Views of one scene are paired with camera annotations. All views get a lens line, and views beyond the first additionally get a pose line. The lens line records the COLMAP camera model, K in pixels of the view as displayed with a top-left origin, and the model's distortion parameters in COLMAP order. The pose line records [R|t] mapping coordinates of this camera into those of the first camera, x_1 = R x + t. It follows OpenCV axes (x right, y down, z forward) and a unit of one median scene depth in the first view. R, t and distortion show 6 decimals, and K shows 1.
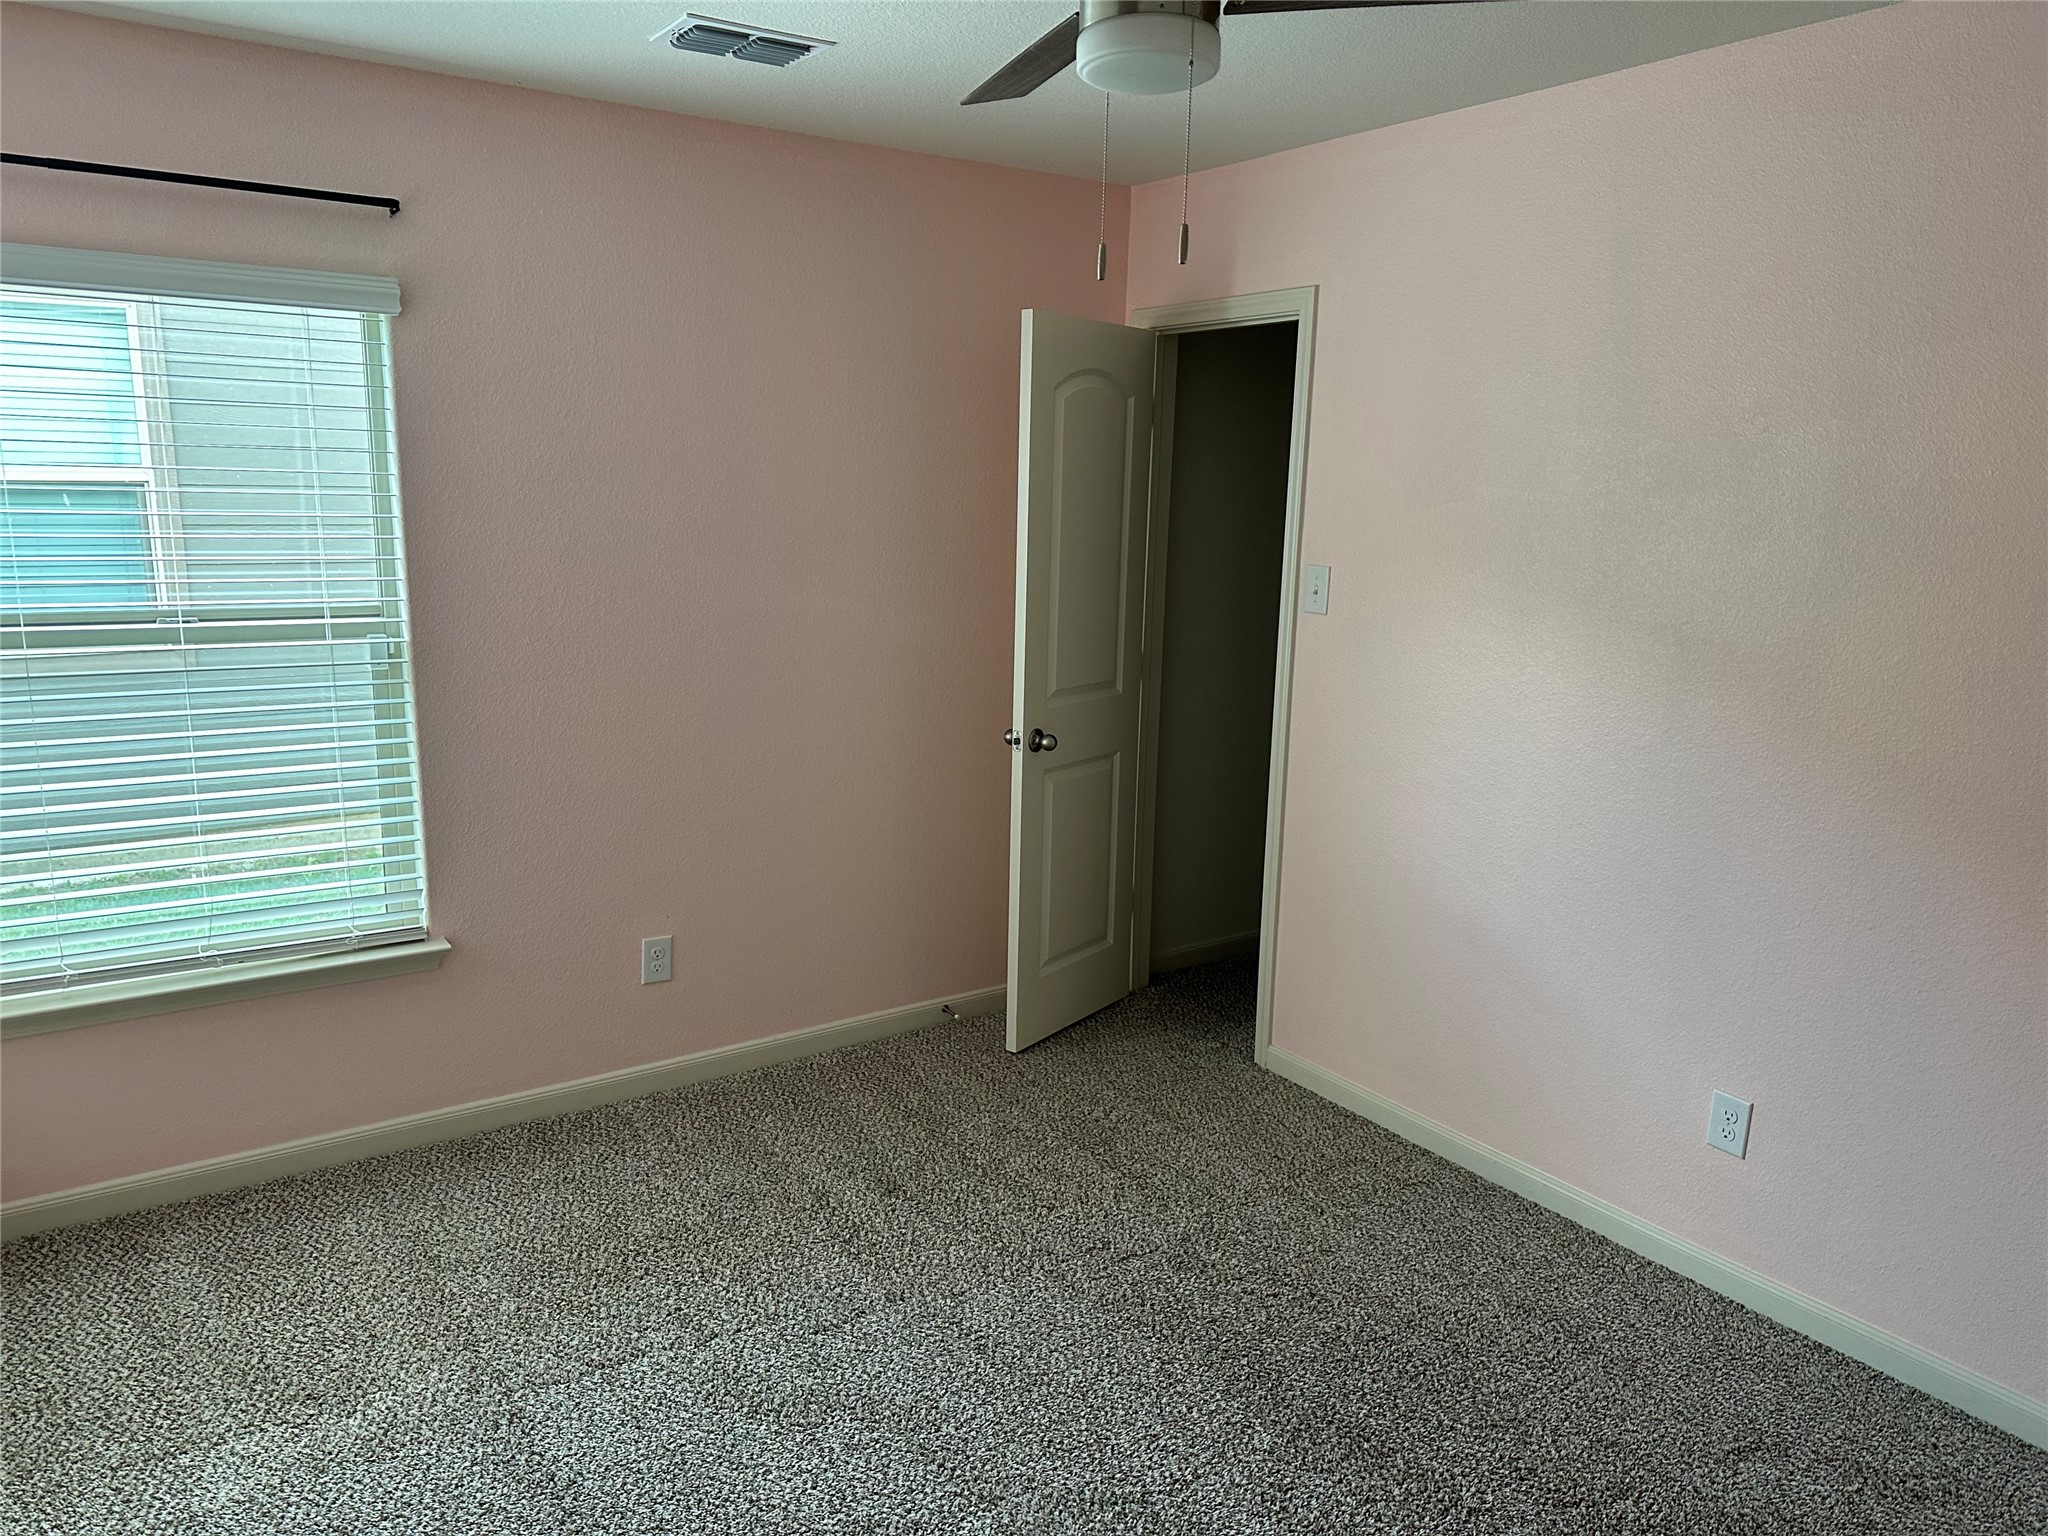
lens RADIAL K [[1467.5, 0, 1017.6], [0, 1467.5, 815.7], [0, 0, 1]] dist [0.151857, -0.178638]
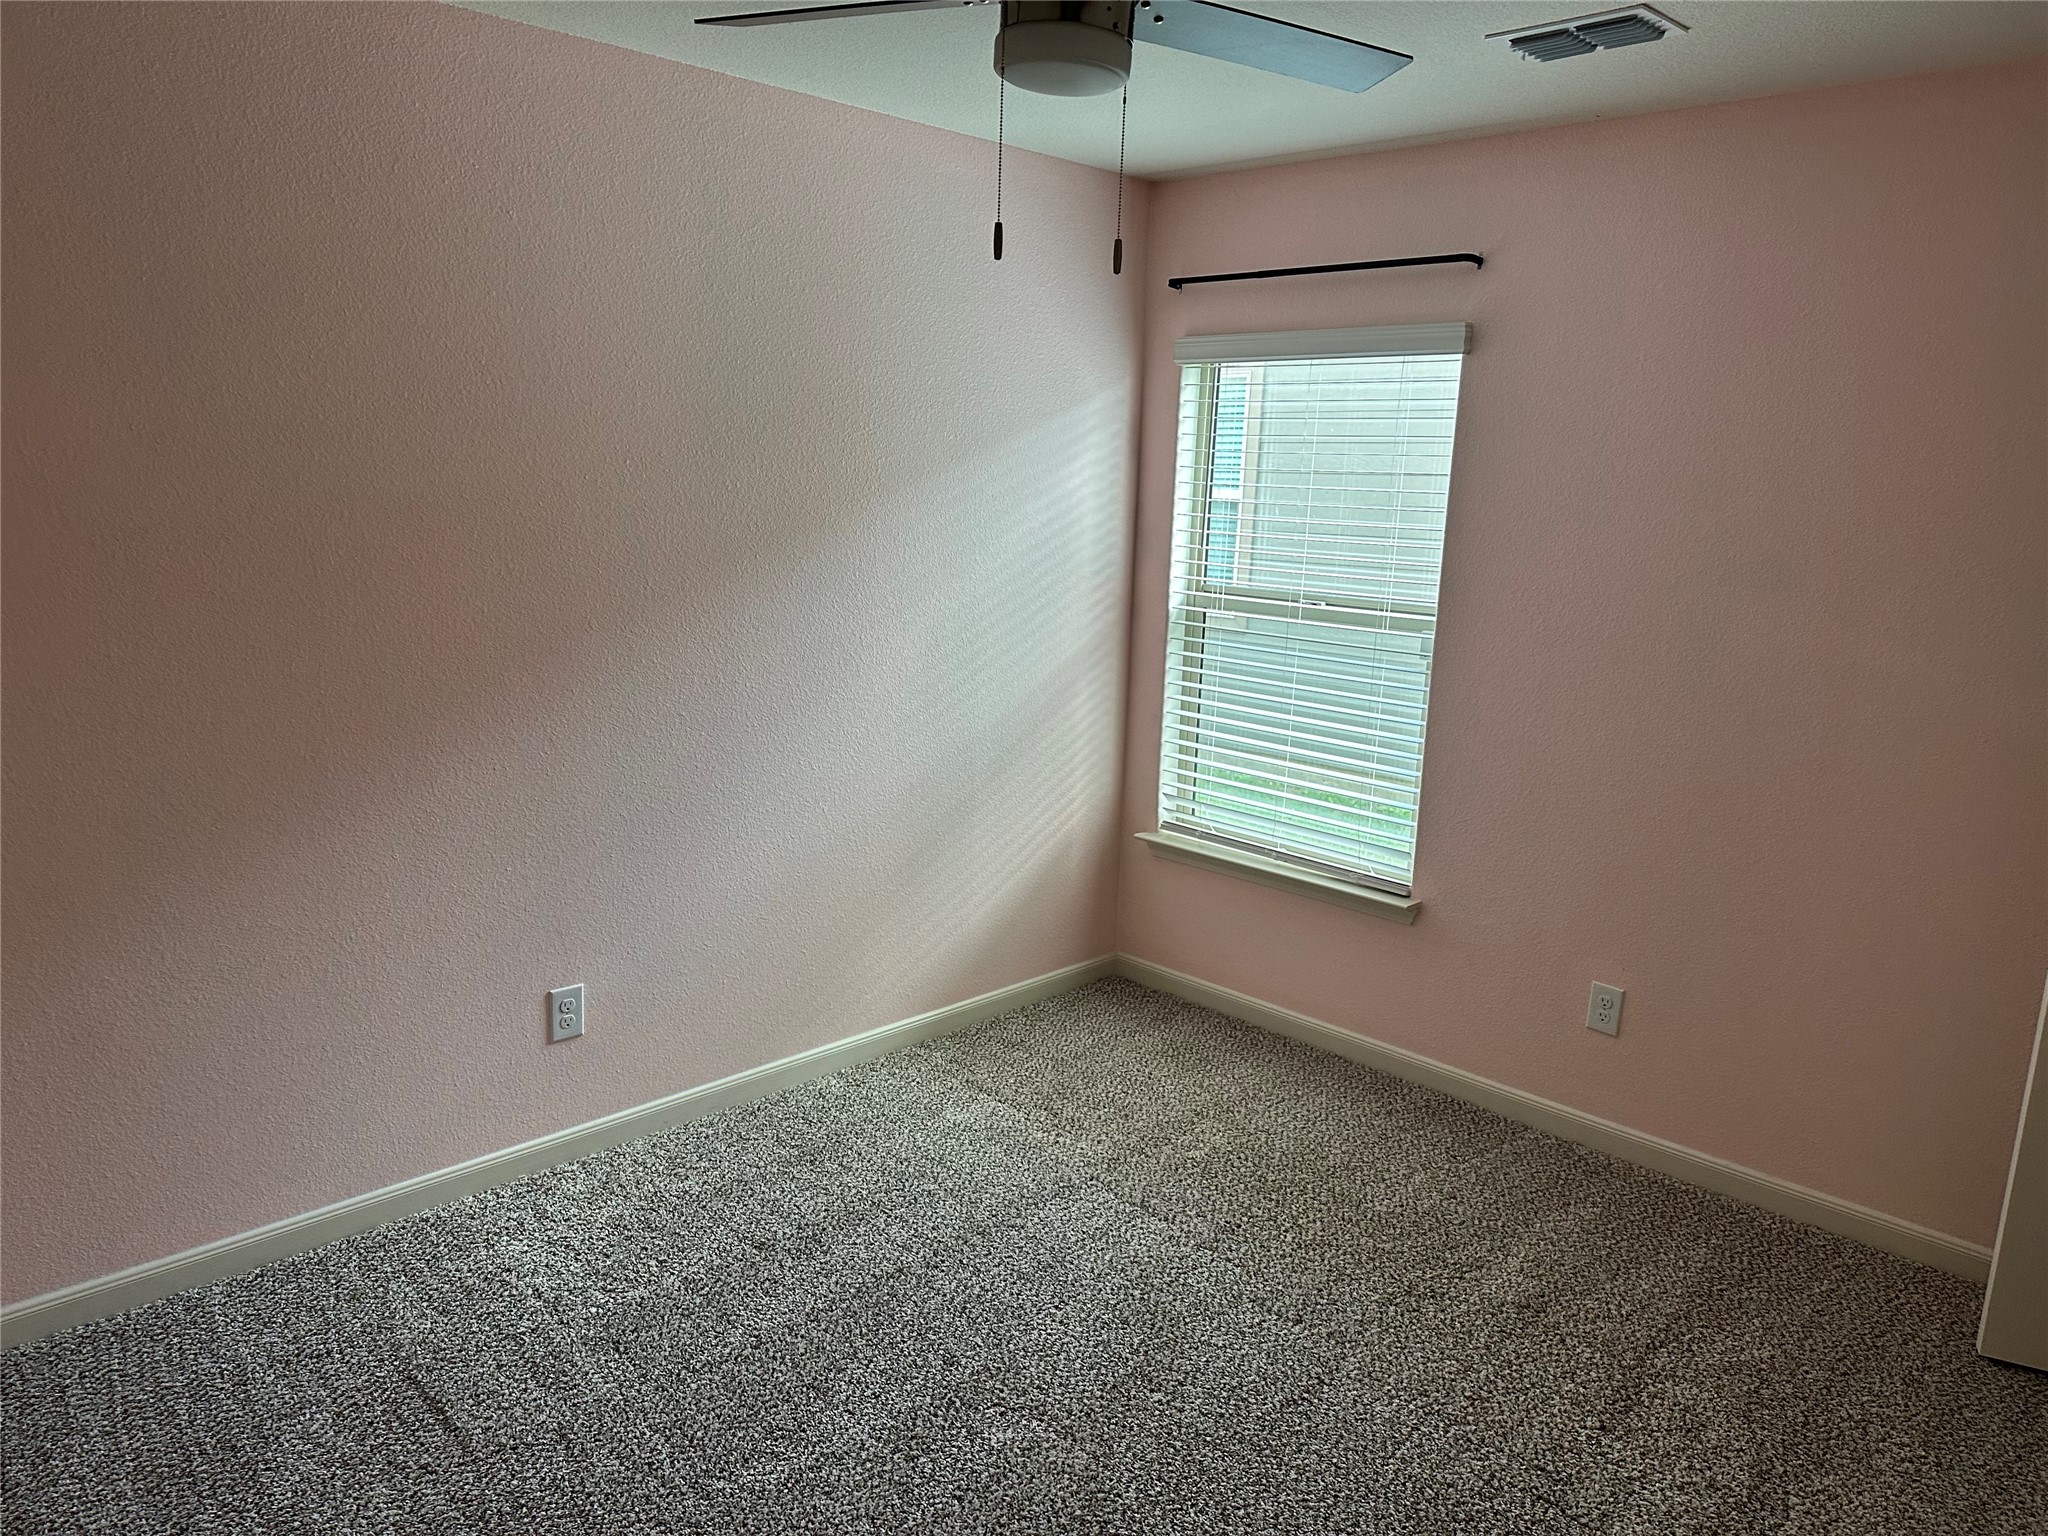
lens RADIAL K [[1467.5, 0, 1017.6], [0, 1467.5, 815.7], [0, 0, 1]] dist [0.151857, -0.178638]
pose [[0.174434, 0.213845, -0.961168, 0.660412], [-0.254889, 0.952668, 0.165697, -0.093151], [0.951107, 0.216087, 0.220684, 0.466667]]
